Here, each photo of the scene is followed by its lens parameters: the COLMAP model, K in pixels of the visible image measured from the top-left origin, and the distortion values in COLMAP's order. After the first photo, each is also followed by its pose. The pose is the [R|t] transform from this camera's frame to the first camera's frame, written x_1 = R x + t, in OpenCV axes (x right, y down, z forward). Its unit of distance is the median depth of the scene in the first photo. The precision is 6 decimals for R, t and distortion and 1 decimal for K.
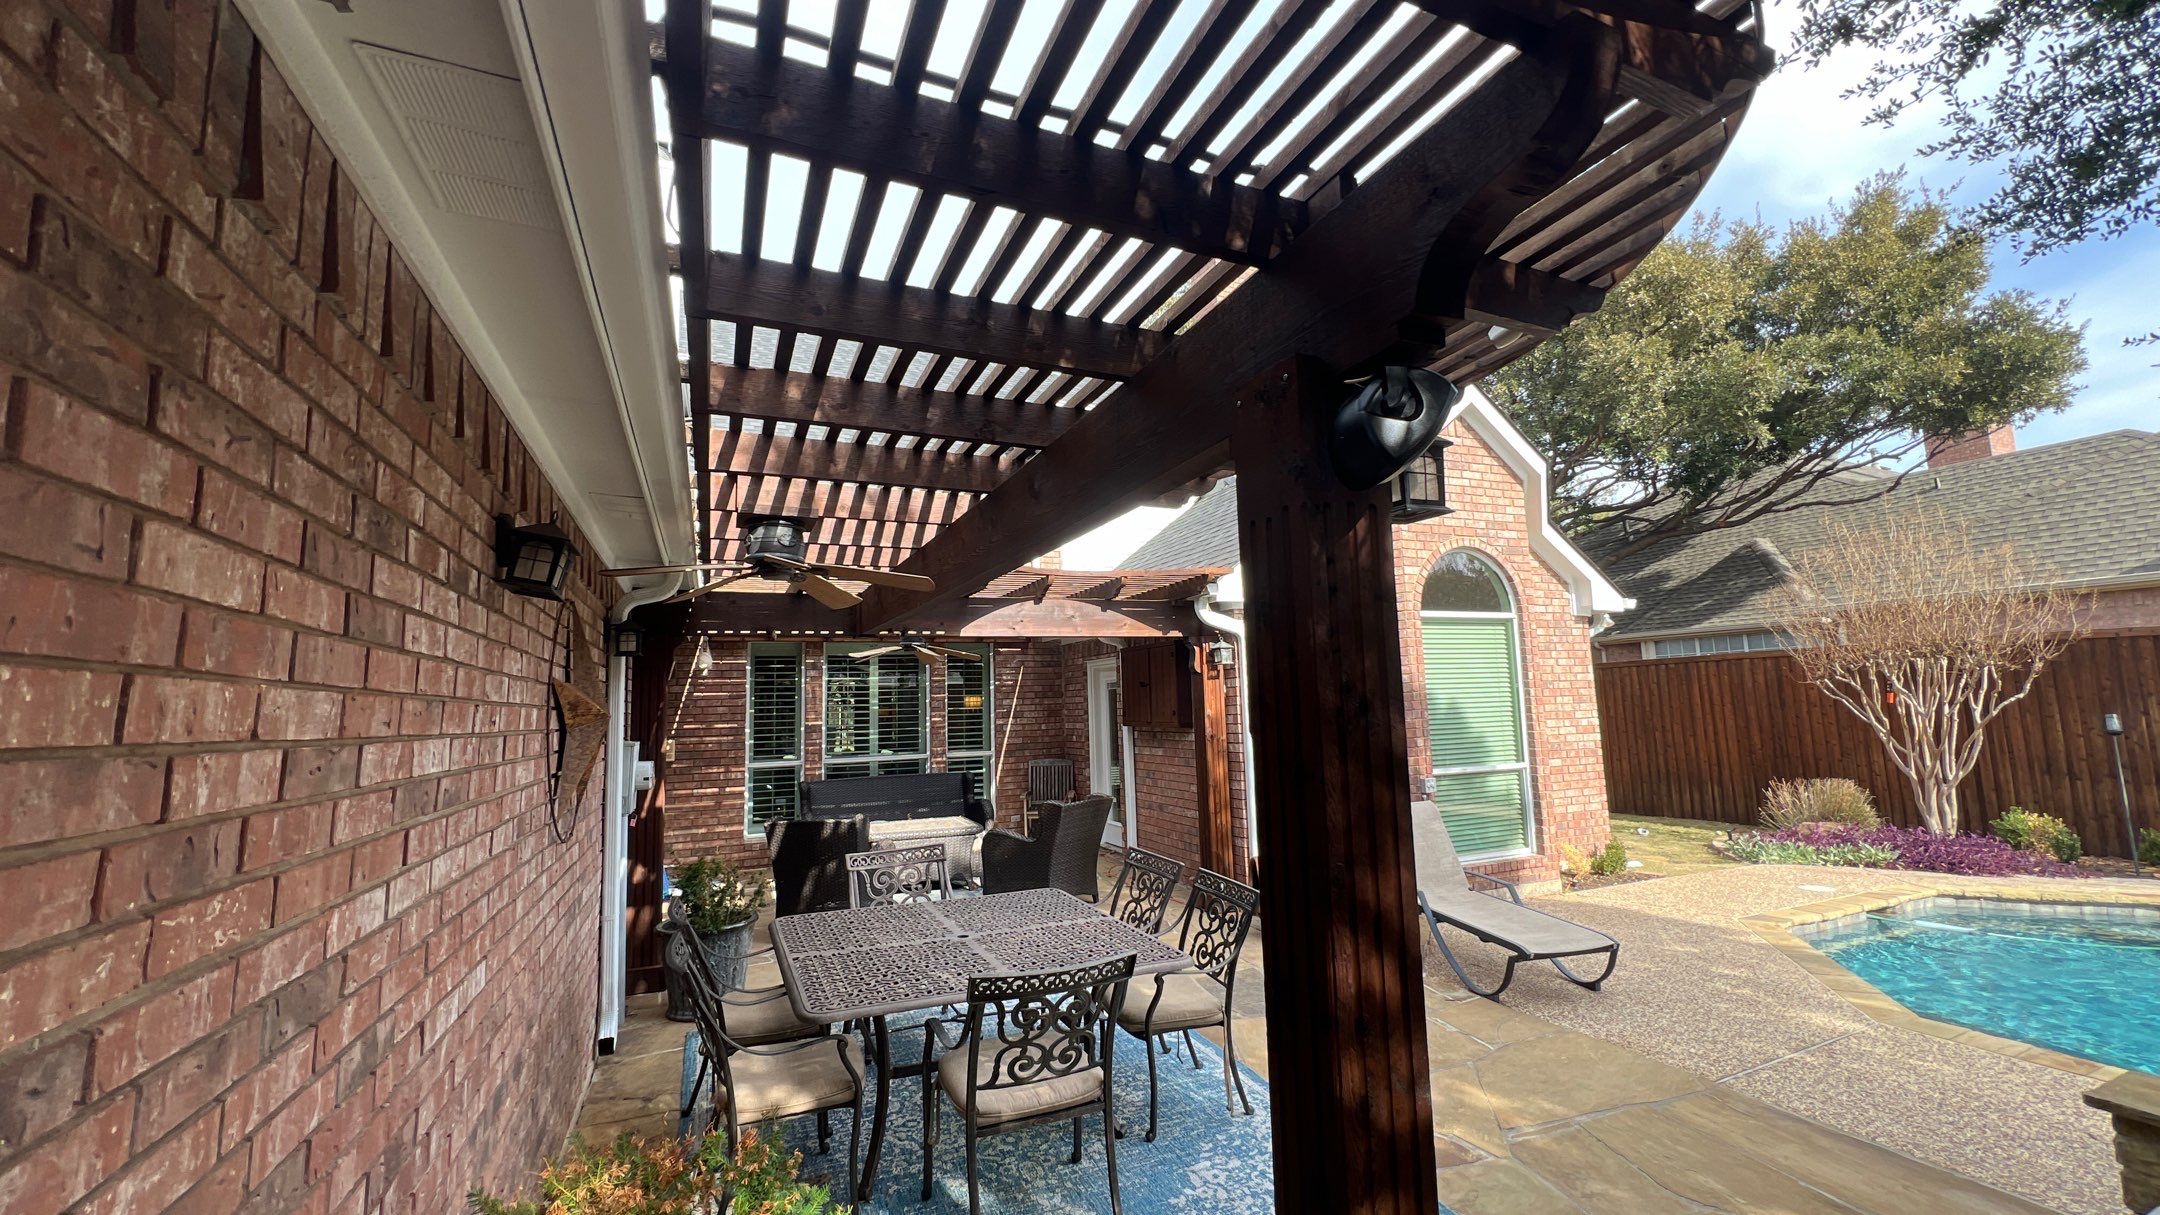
lens RADIAL K [[861.7, 0, 1078.0], [0, 861.7, 603.9], [0, 0, 1]] dist [-0.001333, 0.000089]
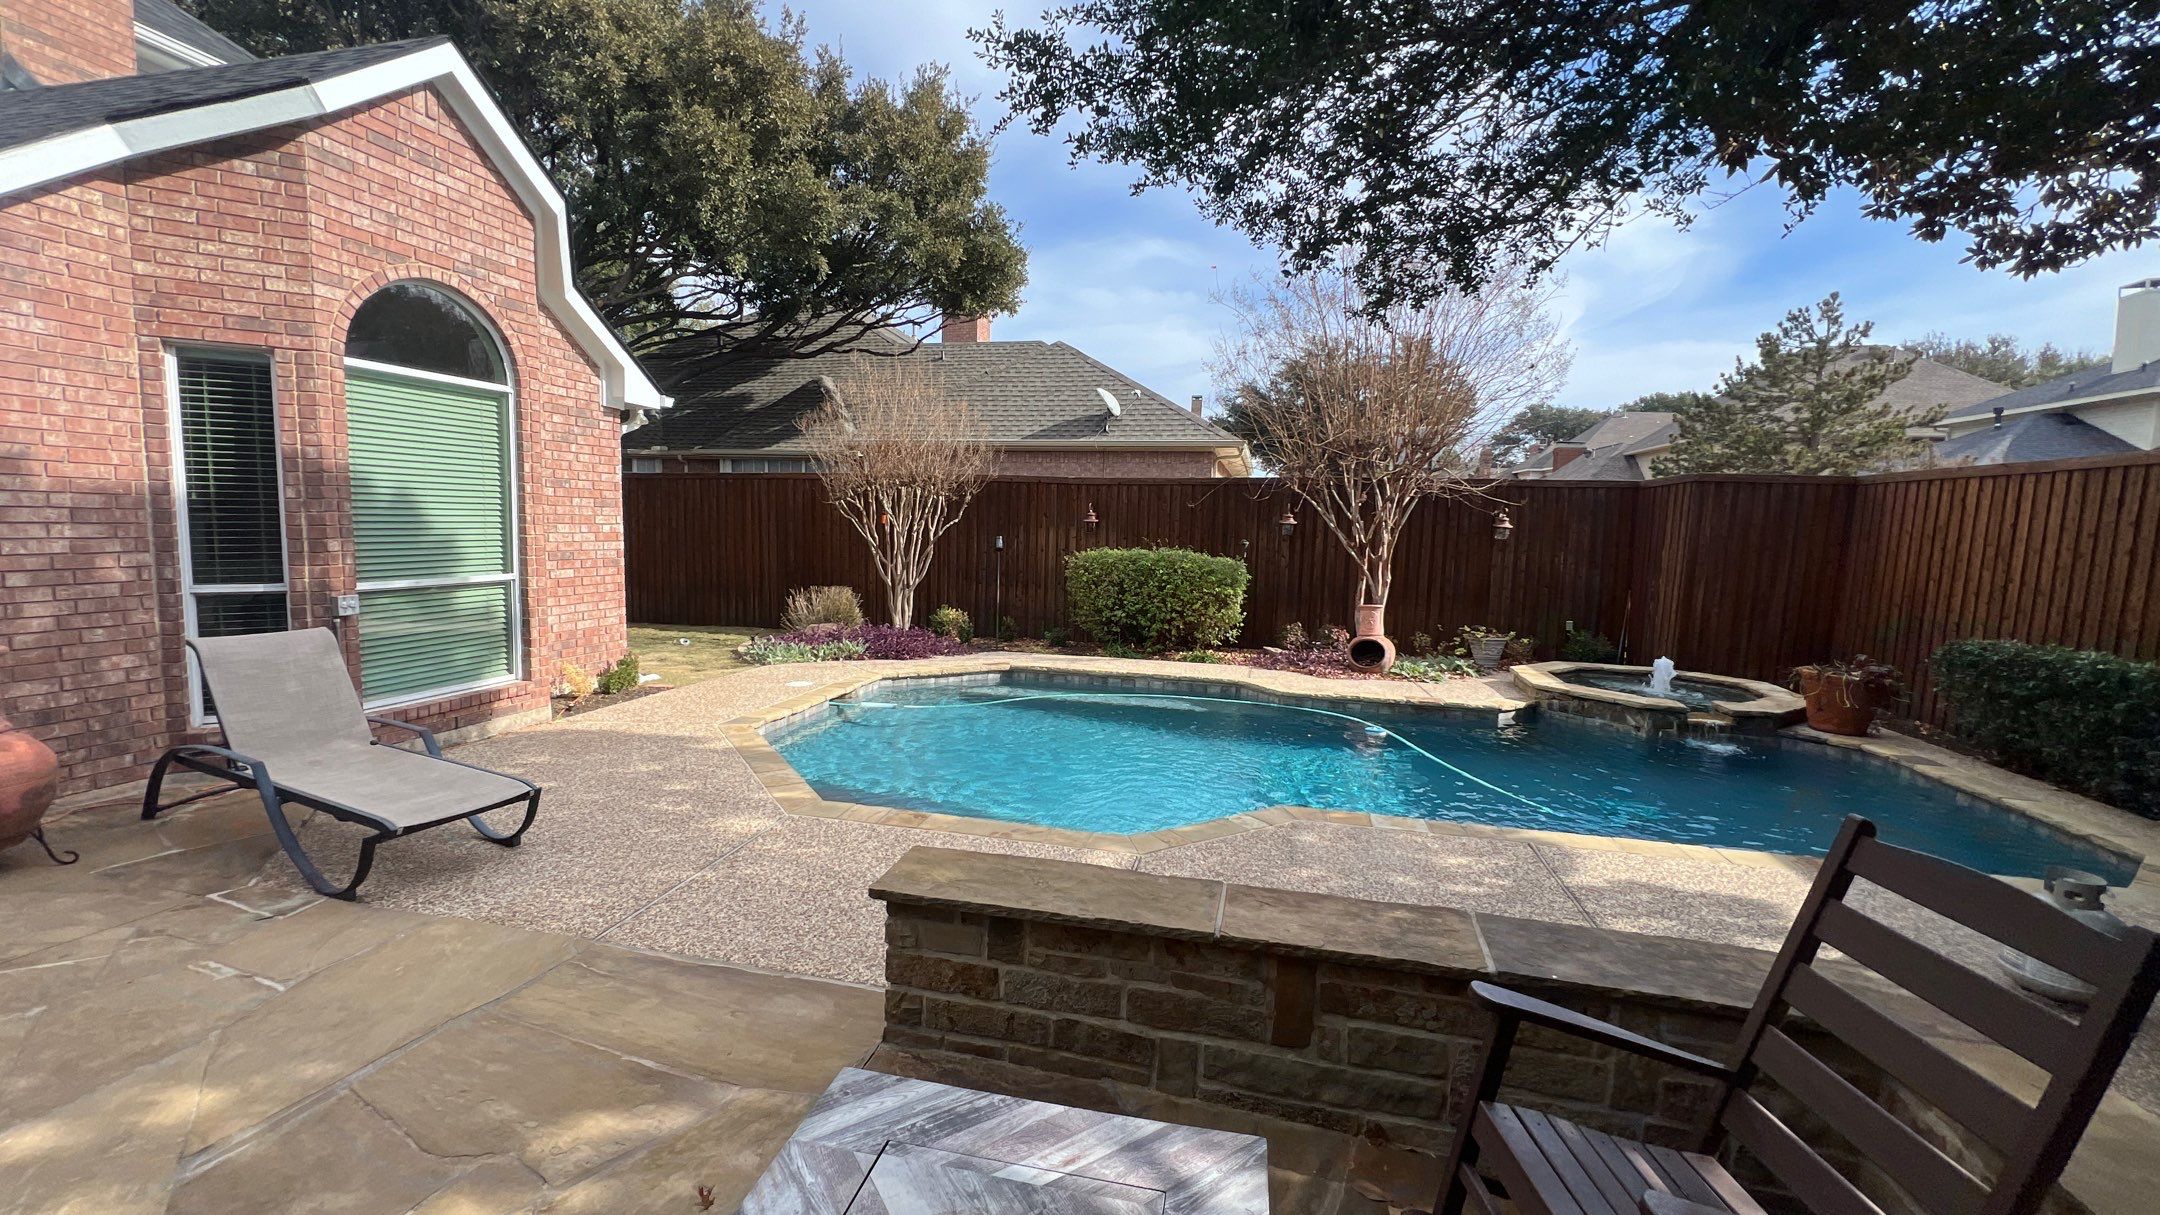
lens RADIAL K [[861.7, 0, 1078.0], [0, 861.7, 603.9], [0, 0, 1]] dist [-0.001333, 0.000089]
pose [[0.588587, -0.035251, 0.807665, 0.158551], [-0.136420, 0.980391, 0.142206, 0.021355], [-0.796840, -0.193882, 0.572237, 0.091289]]
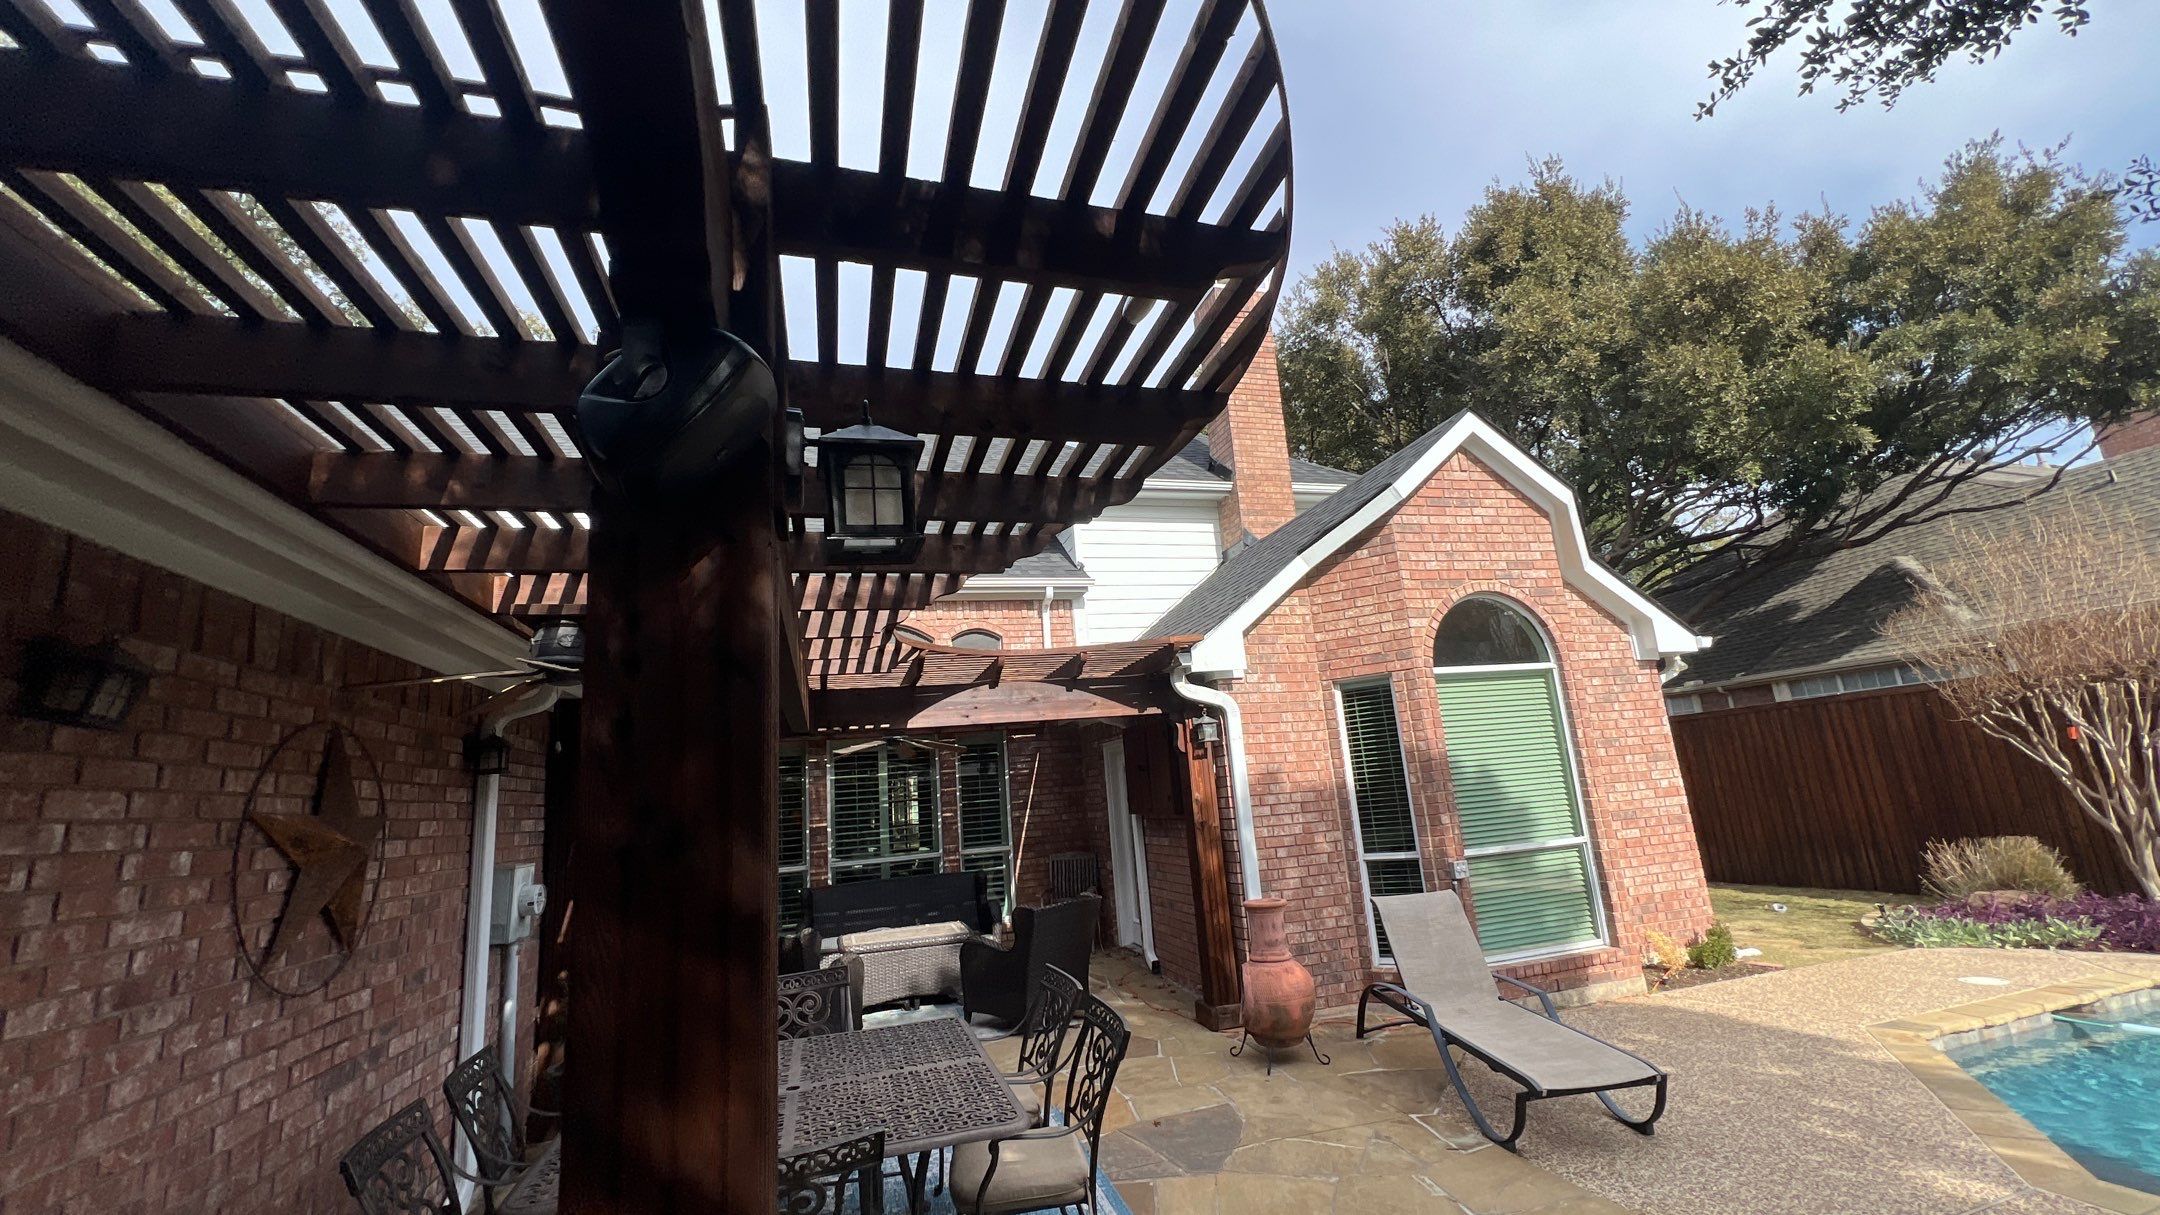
lens RADIAL K [[861.7, 0, 1078.0], [0, 861.7, 603.9], [0, 0, 1]] dist [-0.001333, 0.000089]
pose [[0.990246, -0.076260, -0.116609, 0.126717], [0.065186, 0.993244, -0.096004, 0.003927], [0.123143, 0.087466, 0.988527, 0.066243]]
